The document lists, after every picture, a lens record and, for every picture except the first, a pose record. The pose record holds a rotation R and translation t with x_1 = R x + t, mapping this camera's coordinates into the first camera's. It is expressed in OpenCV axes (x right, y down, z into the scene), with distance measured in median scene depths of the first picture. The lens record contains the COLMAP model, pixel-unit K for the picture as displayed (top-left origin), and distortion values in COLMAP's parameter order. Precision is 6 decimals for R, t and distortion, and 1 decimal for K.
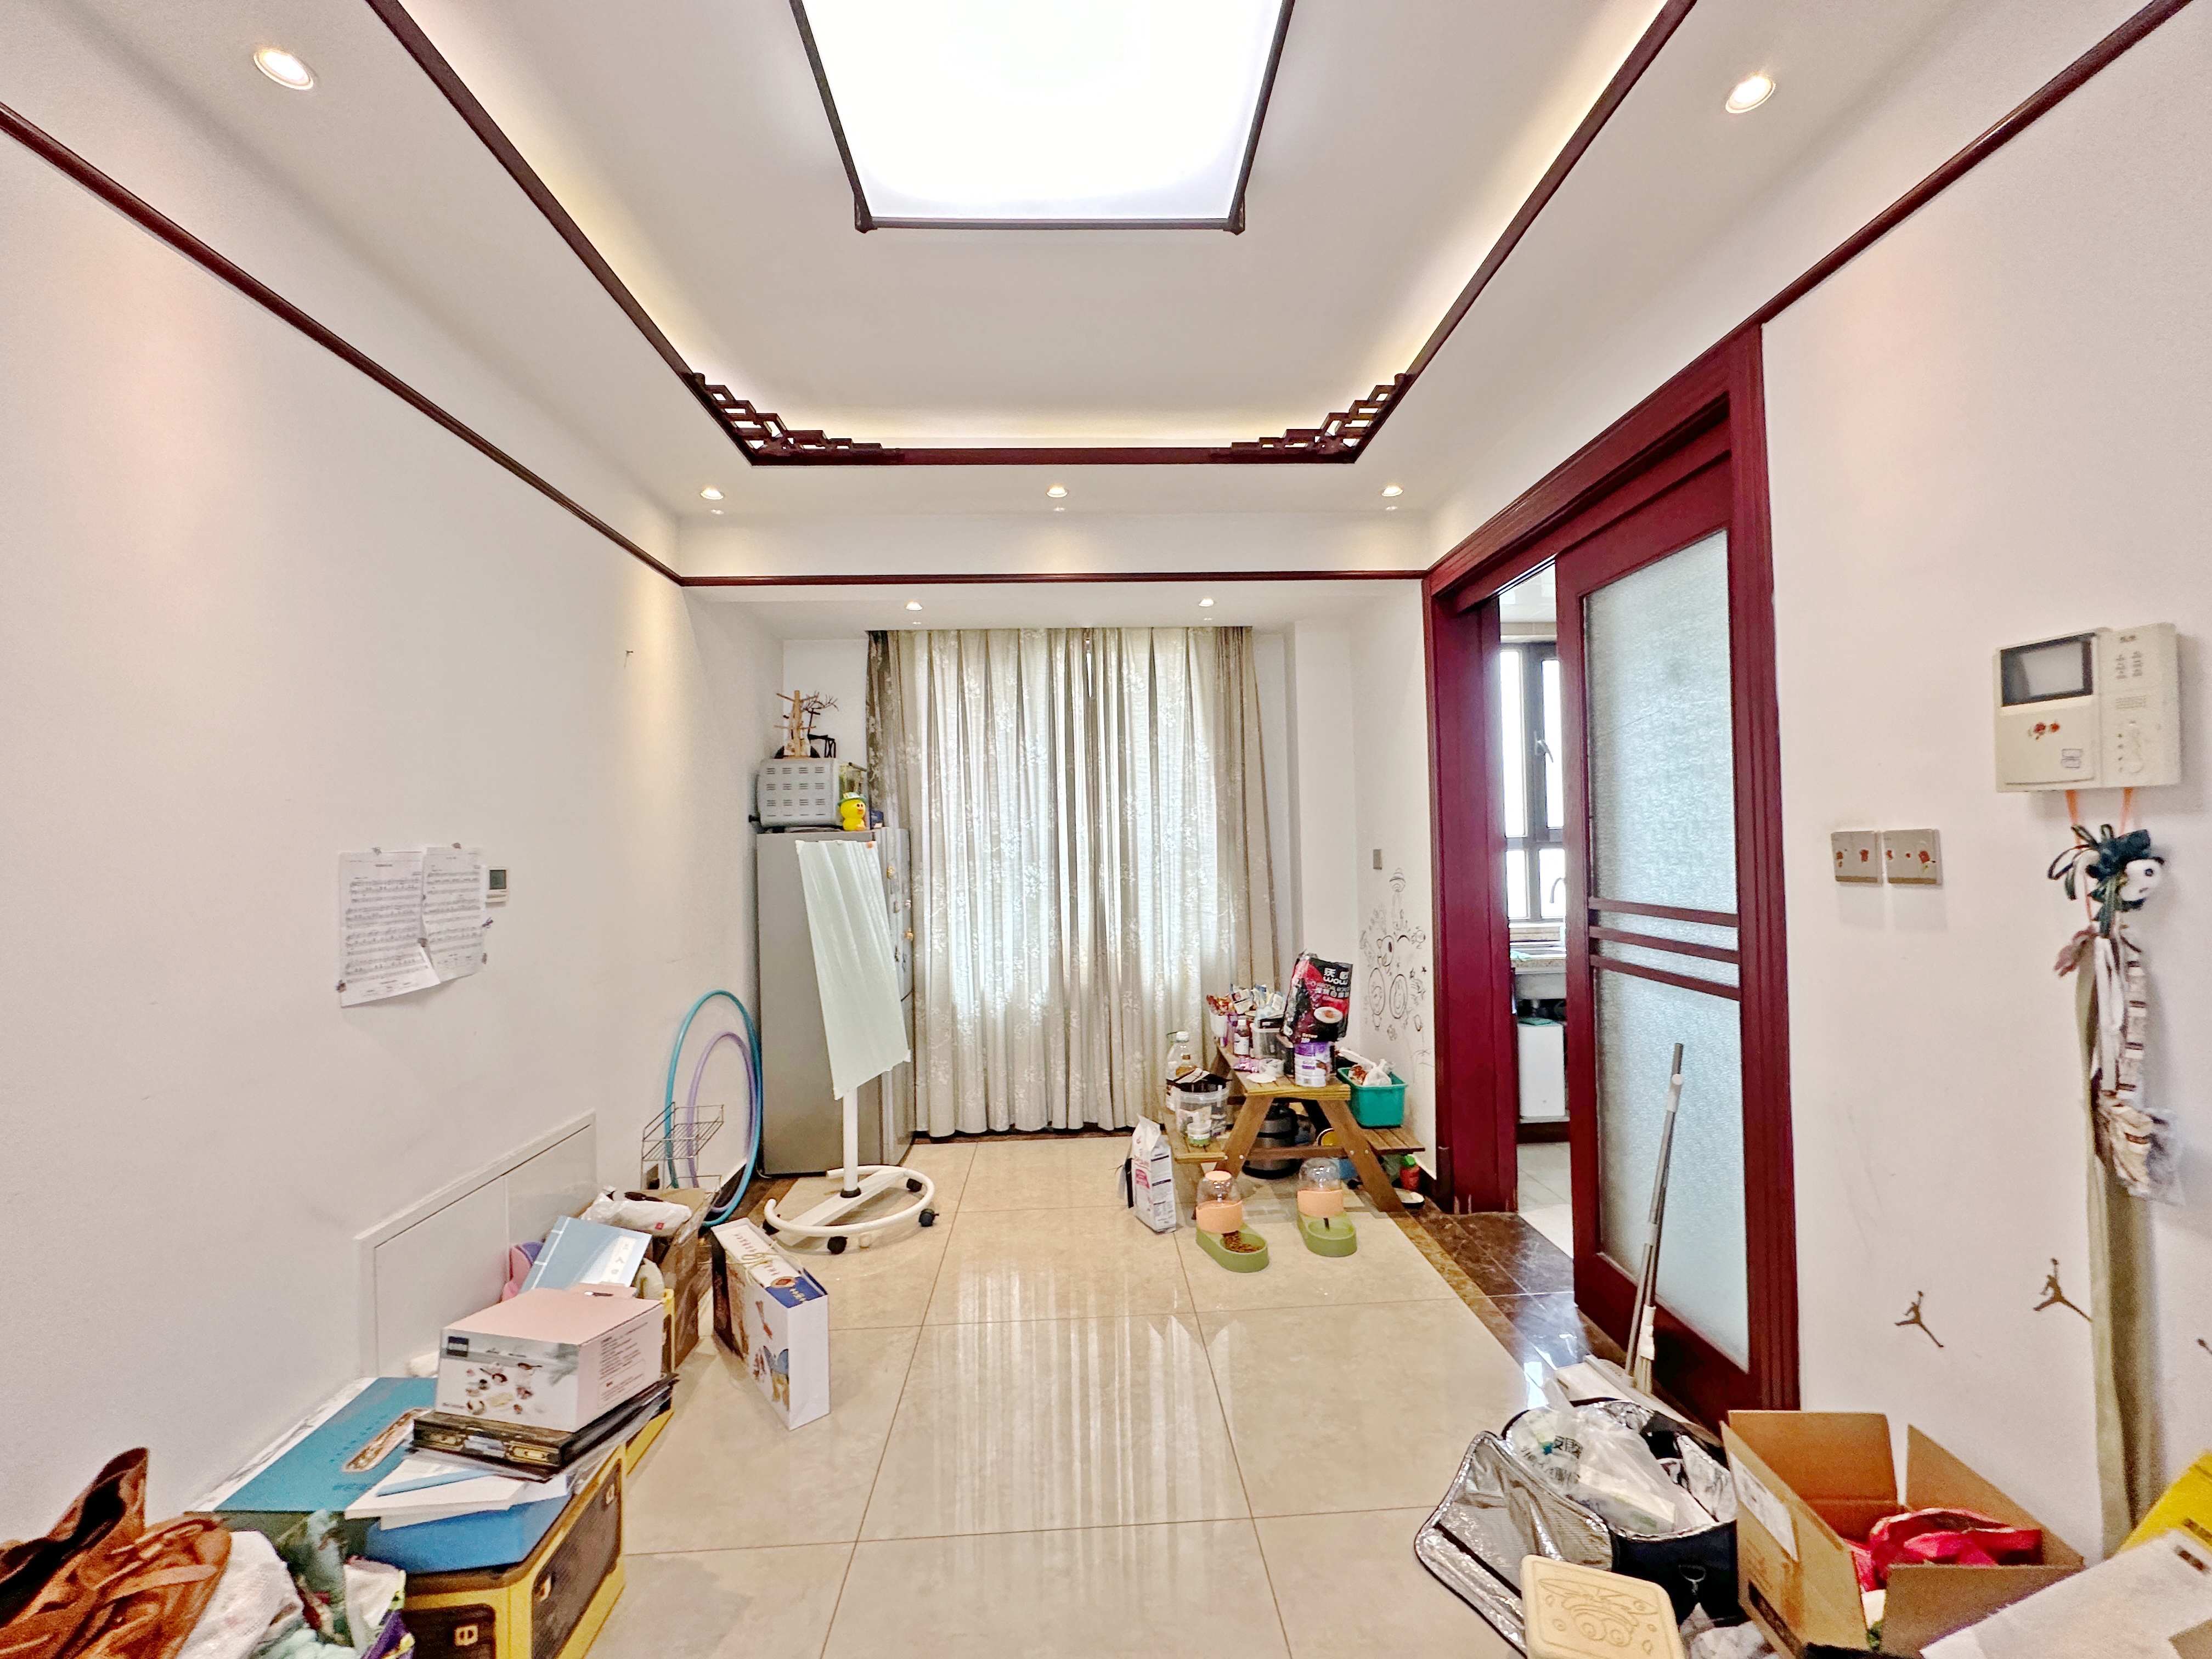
lens RADIAL K [[880.6, 0, 1107.2], [0, 880.6, 832.3], [0, 0, 1]] dist [-0.000368, -0.000106]
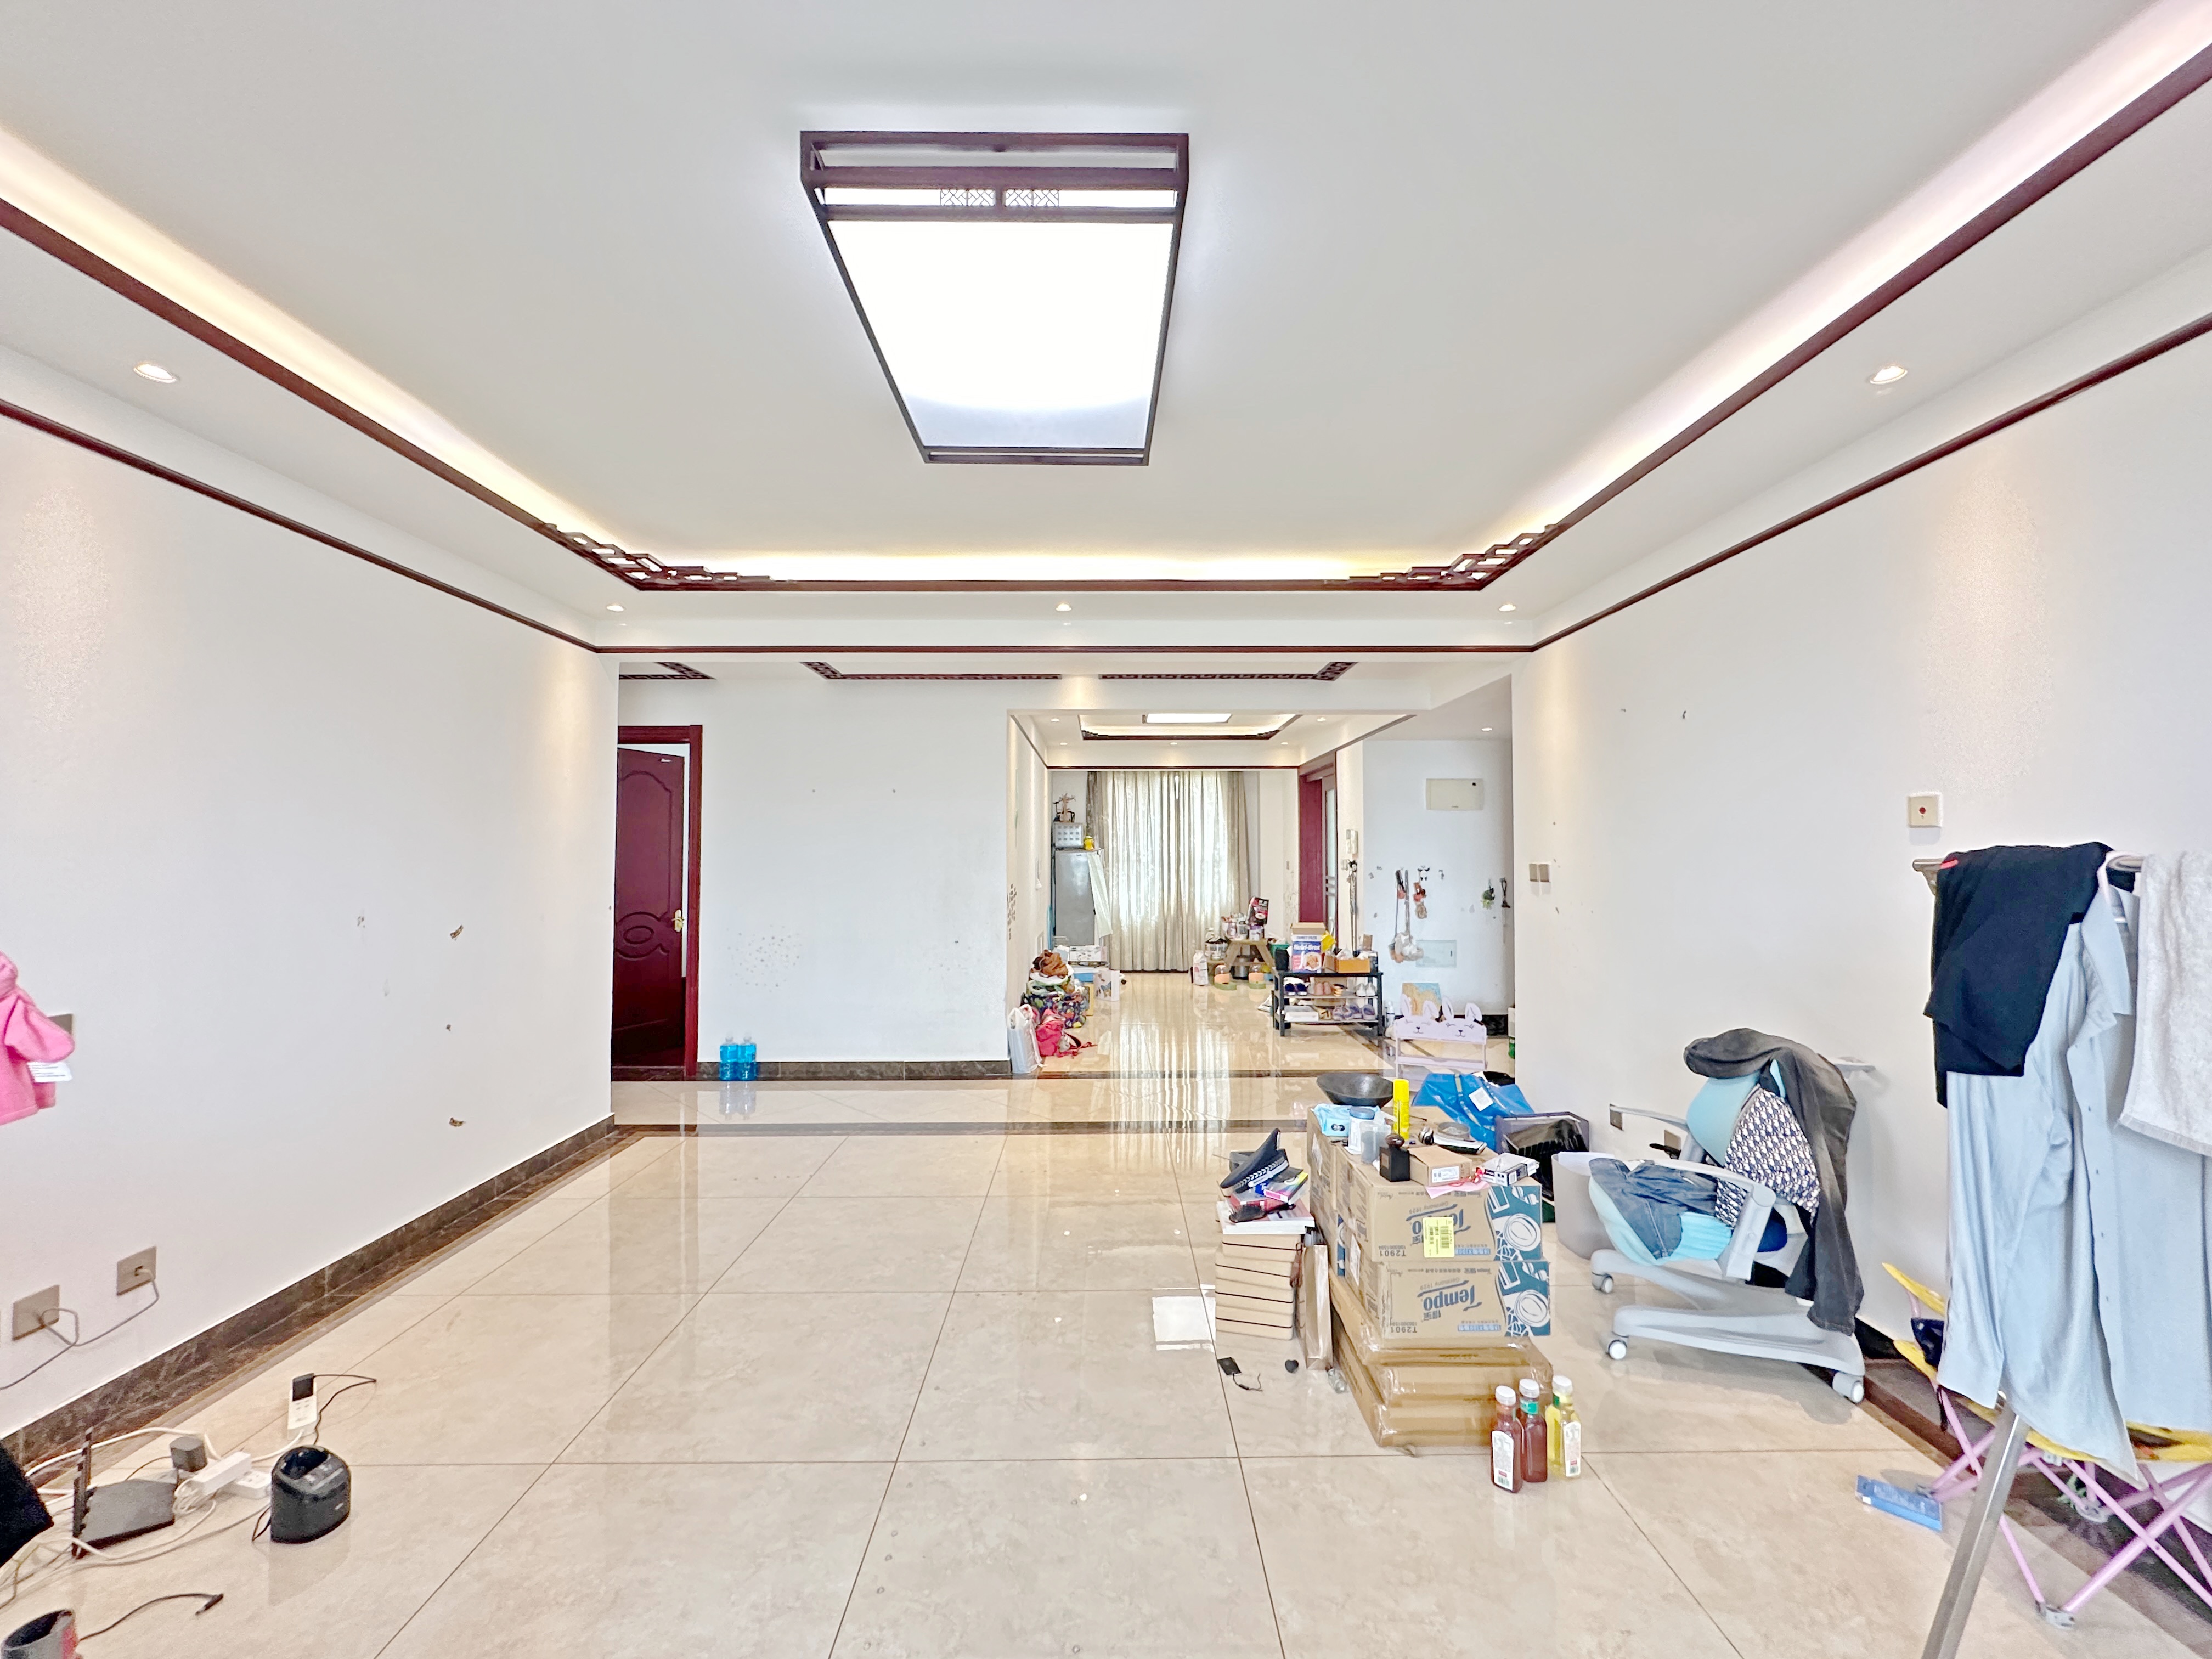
lens RADIAL K [[880.6, 0, 1106.2], [0, 880.6, 824.5], [0, 0, 1]] dist [-0.000368, -0.000106]
pose [[0.998791, 0.021408, -0.044262, -0.111087], [-0.022357, 0.999528, -0.021067, -0.021956], [0.043790, 0.022031, 0.998798, -1.527507]]
